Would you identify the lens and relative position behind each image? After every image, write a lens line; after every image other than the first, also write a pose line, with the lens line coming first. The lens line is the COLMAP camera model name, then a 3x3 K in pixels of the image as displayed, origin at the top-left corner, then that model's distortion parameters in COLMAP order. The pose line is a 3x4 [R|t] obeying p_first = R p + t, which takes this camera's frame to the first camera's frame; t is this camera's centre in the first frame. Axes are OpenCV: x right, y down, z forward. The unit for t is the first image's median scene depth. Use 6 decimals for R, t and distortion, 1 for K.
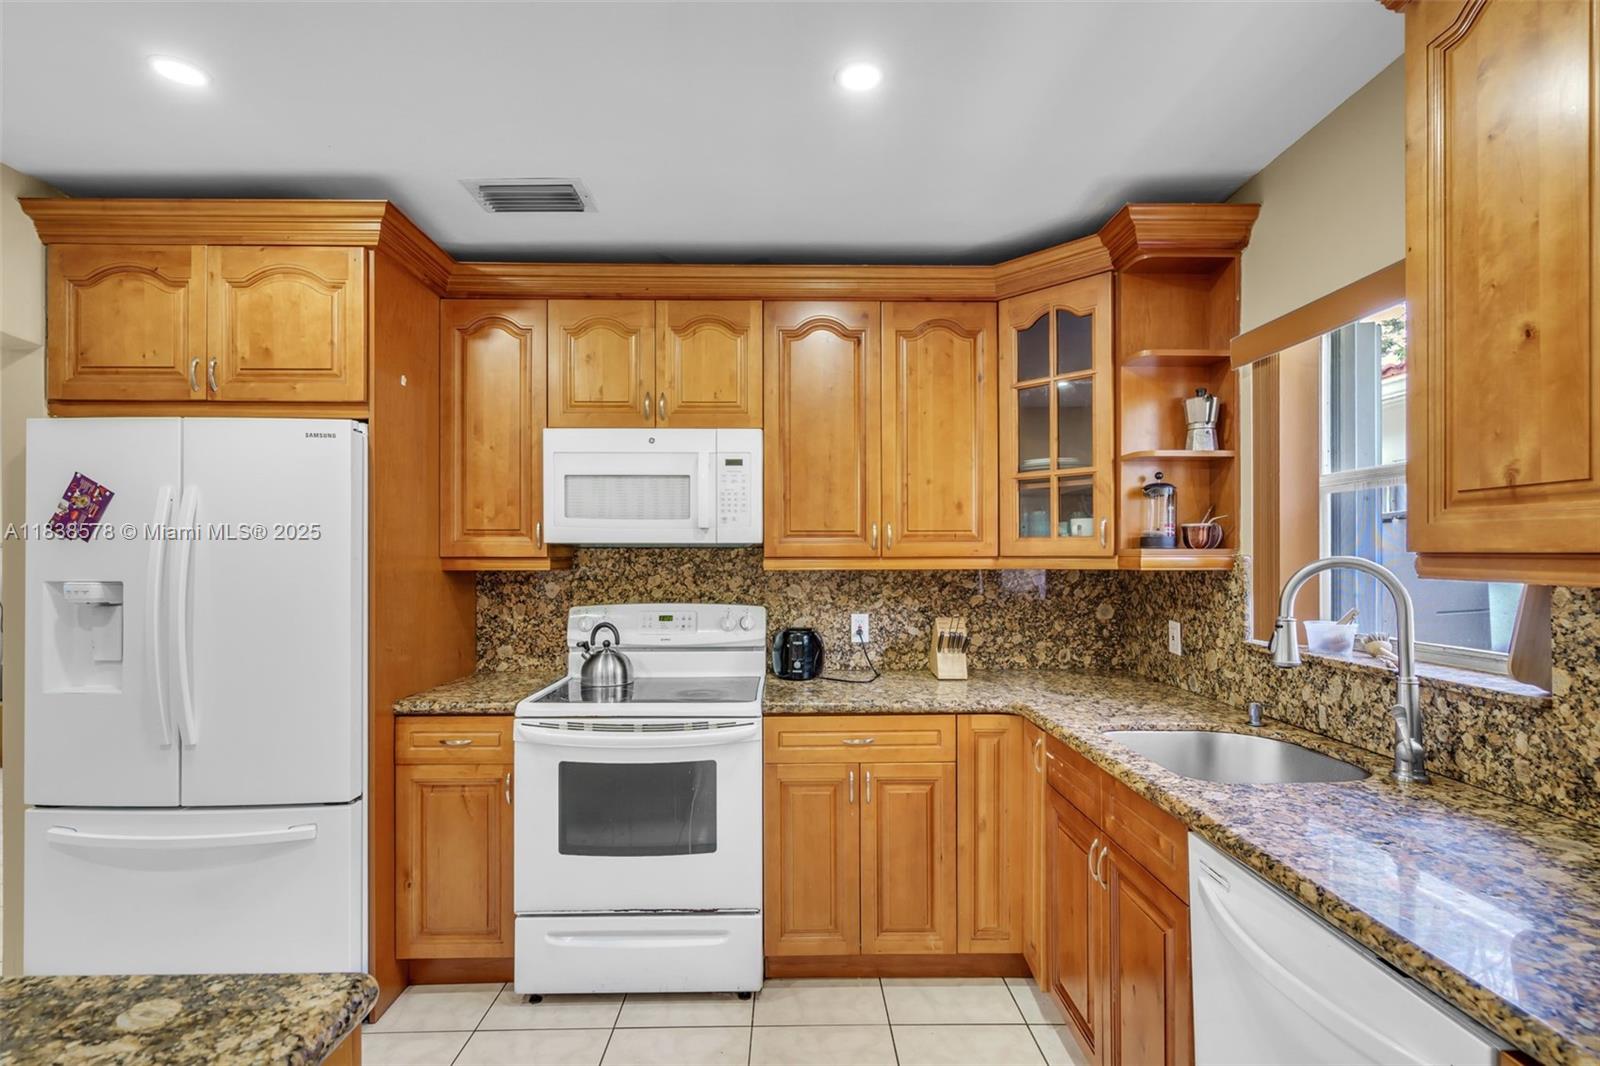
lens RADIAL K [[743.5, 0, 802.6], [0, 743.5, 554.7], [0, 0, 1]] dist [-0.000341, -0.000324]
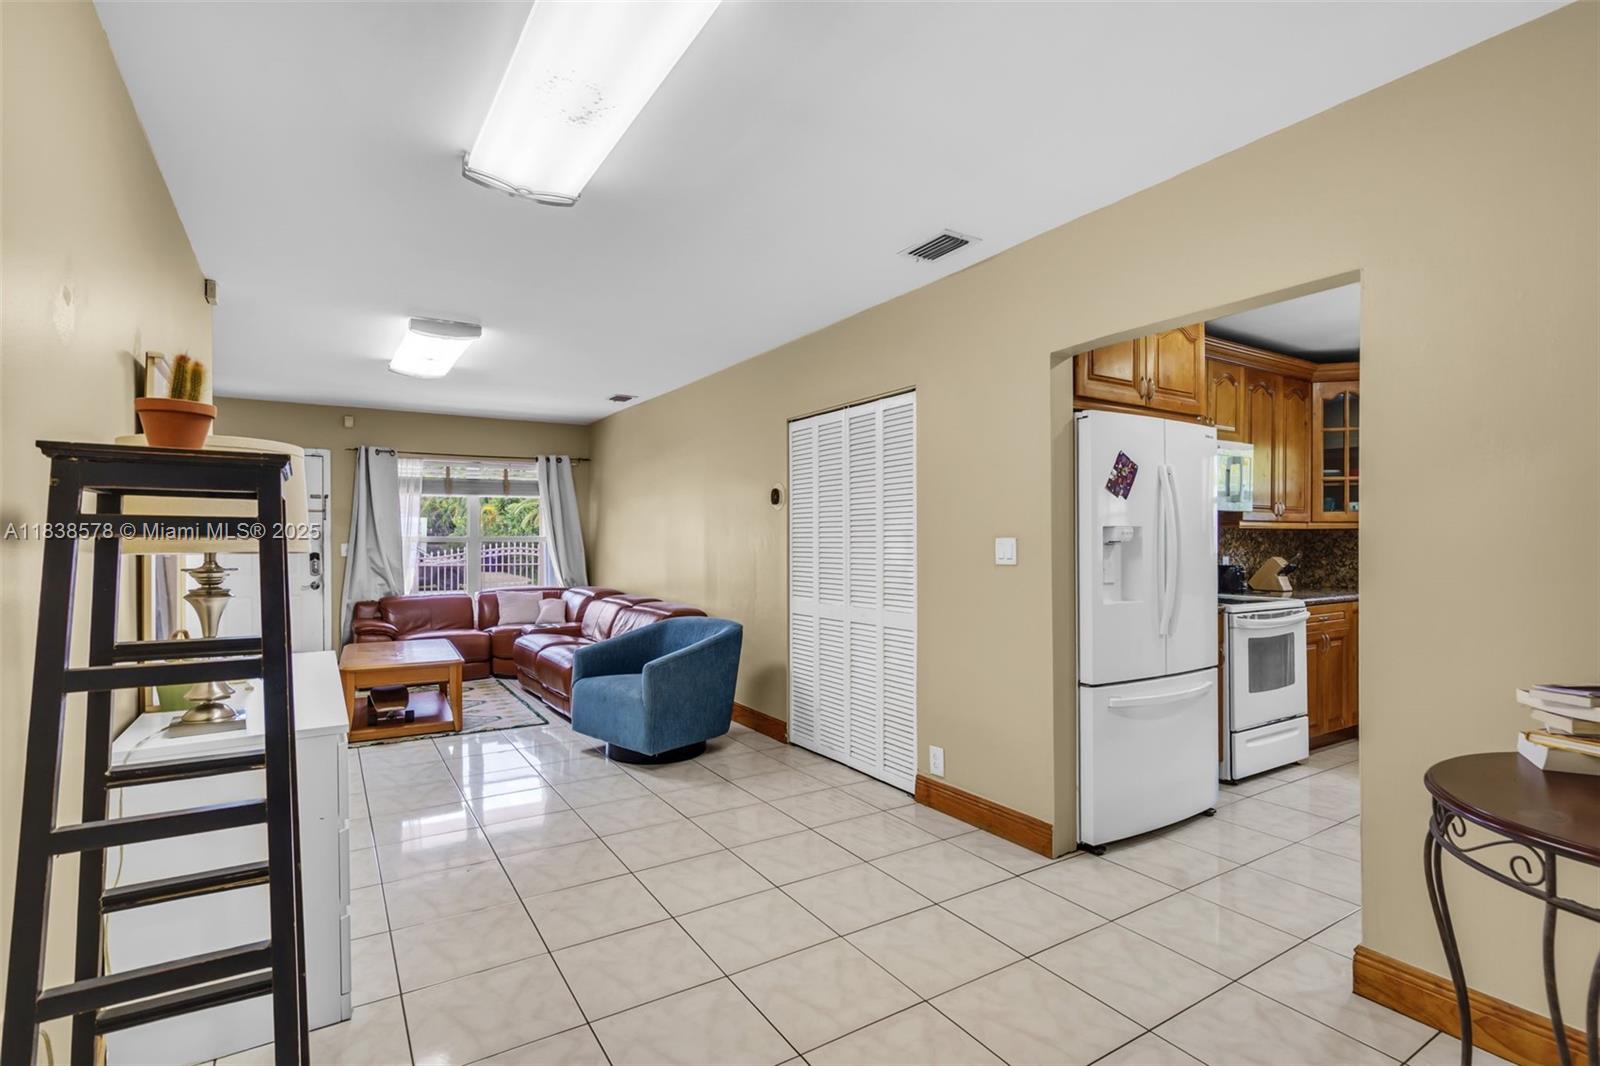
lens RADIAL K [[757.7, 0, 798.5], [0, 757.7, 539.0], [0, 0, 1]] dist [0.002191, -0.000188]
pose [[0.859660, 0.002840, 0.510859, -2.020481], [-0.002716, 0.999996, -0.000989, 0.057217], [-0.510860, -0.000537, 0.859664, 0.043377]]
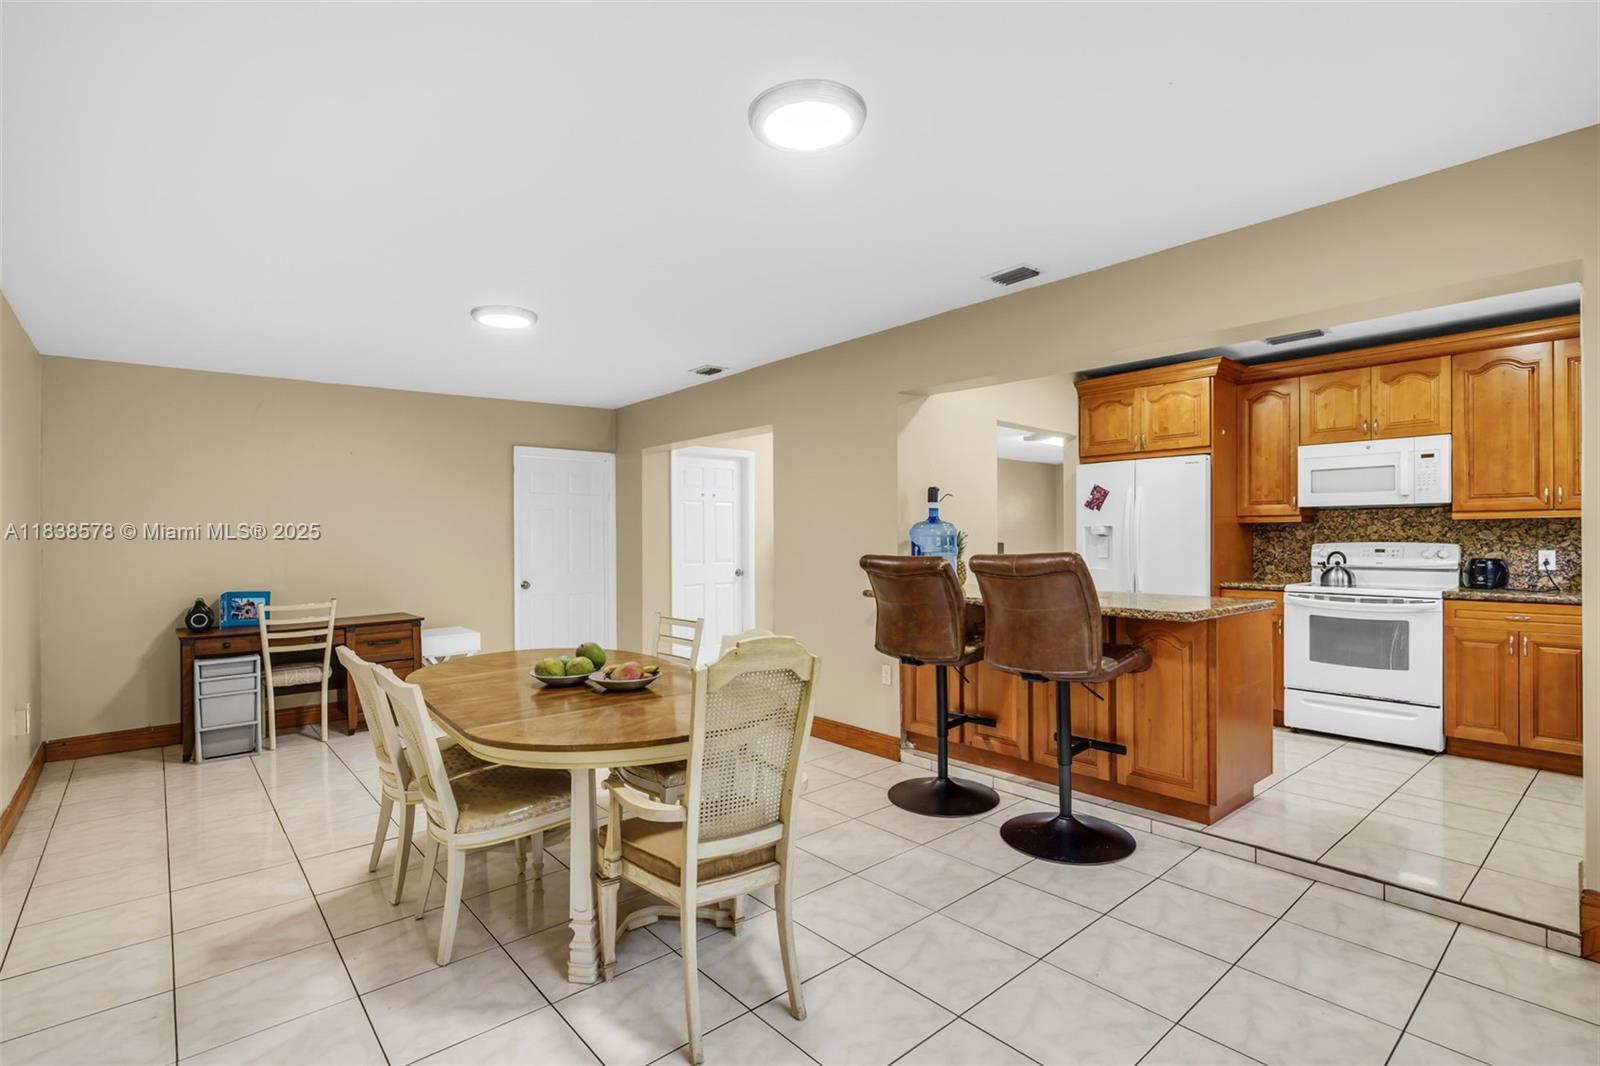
lens RADIAL K [[743.5, 0, 798.9], [0, 743.5, 541.6], [0, 0, 1]] dist [-0.000341, -0.000324]
pose [[0.636695, 0.002002, -0.771113, 0.331985], [0.000746, 0.999995, 0.003213, 0.071666], [0.771115, -0.002621, 0.636690, -1.301405]]
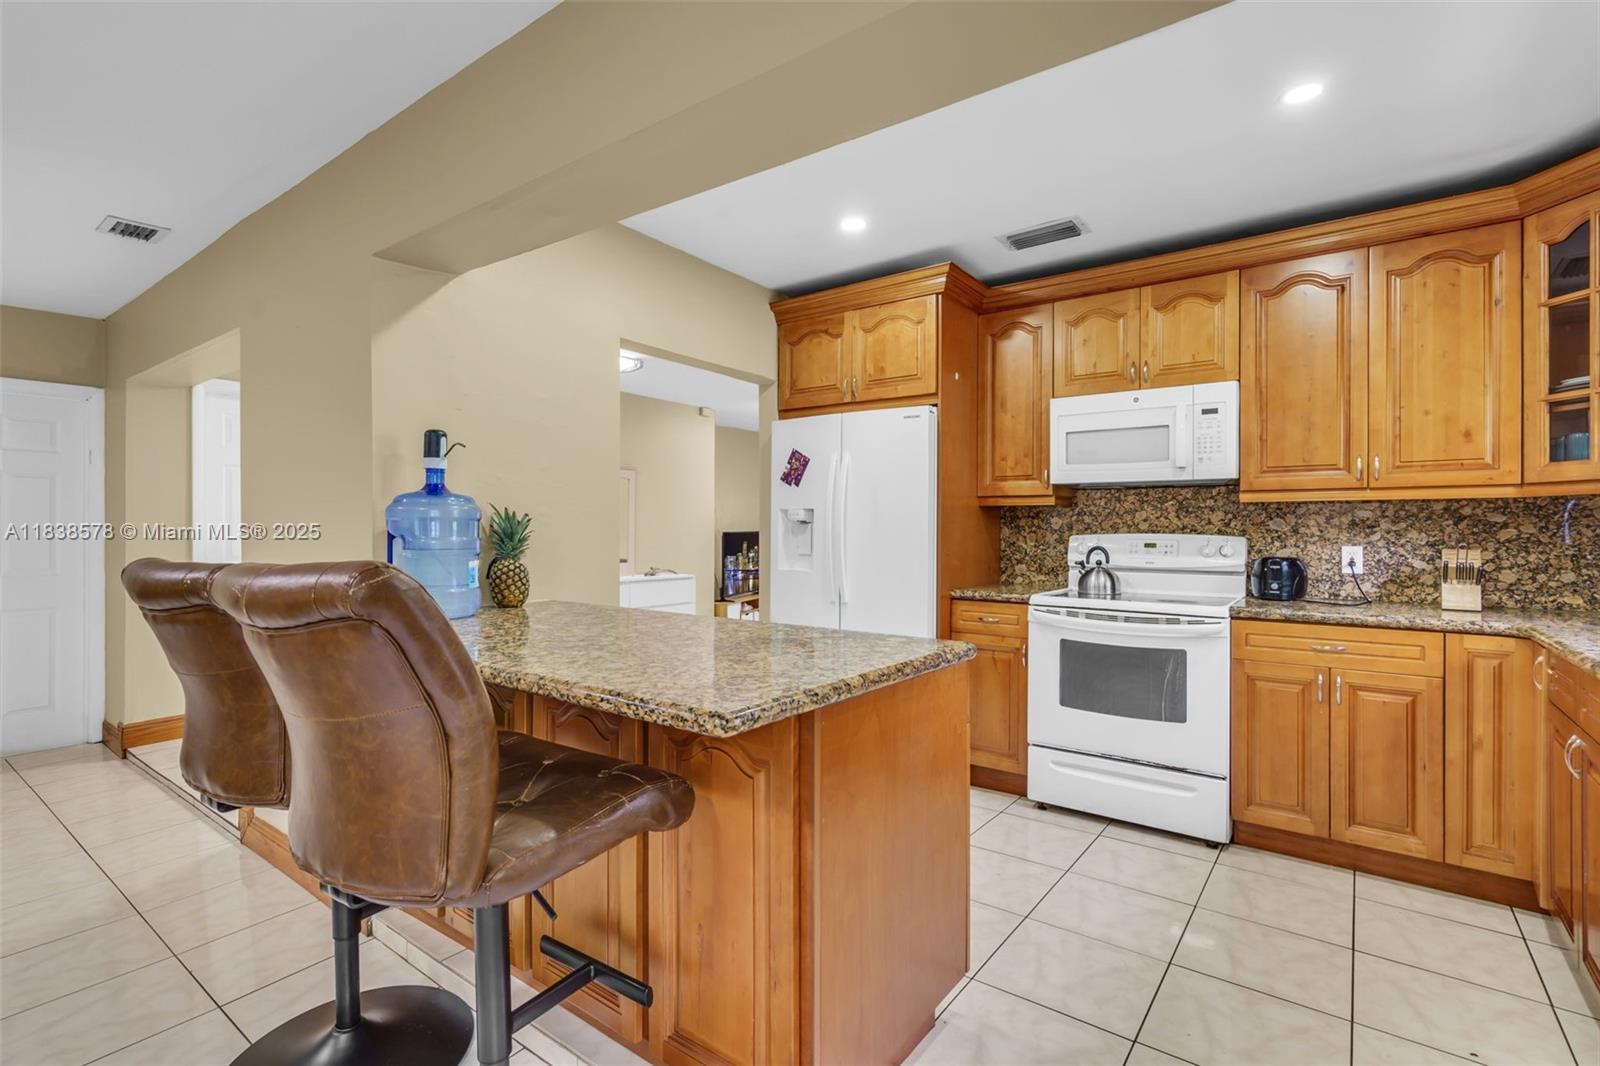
lens RADIAL K [[743.5, 0, 795.2], [0, 743.5, 527.7], [0, 0, 1]] dist [-0.000341, -0.000324]
pose [[0.786677, 0.004440, -0.617348, 0.133033], [-0.005635, 0.999984, 0.000012, 0.072957], [0.617339, 0.003469, 0.786690, -0.380073]]
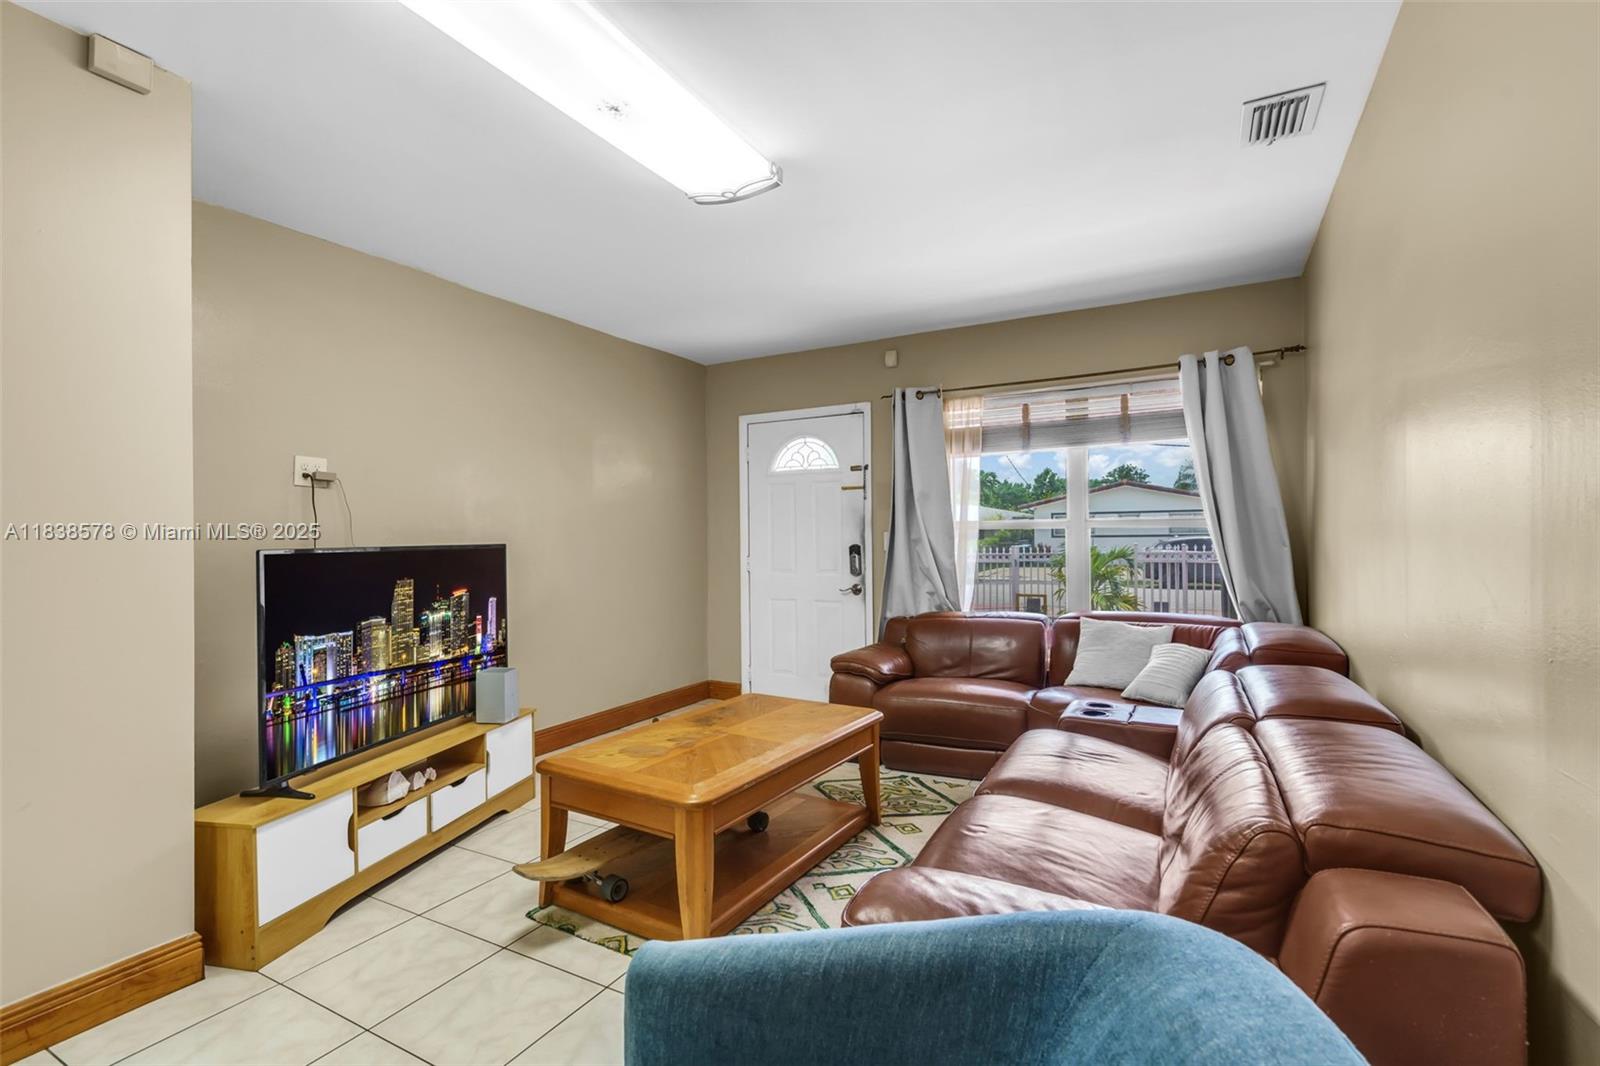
lens RADIAL K [[743.5, 0, 799.4], [0, 743.5, 533.2], [0, 0, 1]] dist [-0.000341, -0.000324]
pose [[0.869389, -0.008574, -0.494054, -1.198646], [0.011391, 0.999932, 0.002690, 0.071980], [0.493997, -0.007967, 0.869427, 1.657167]]
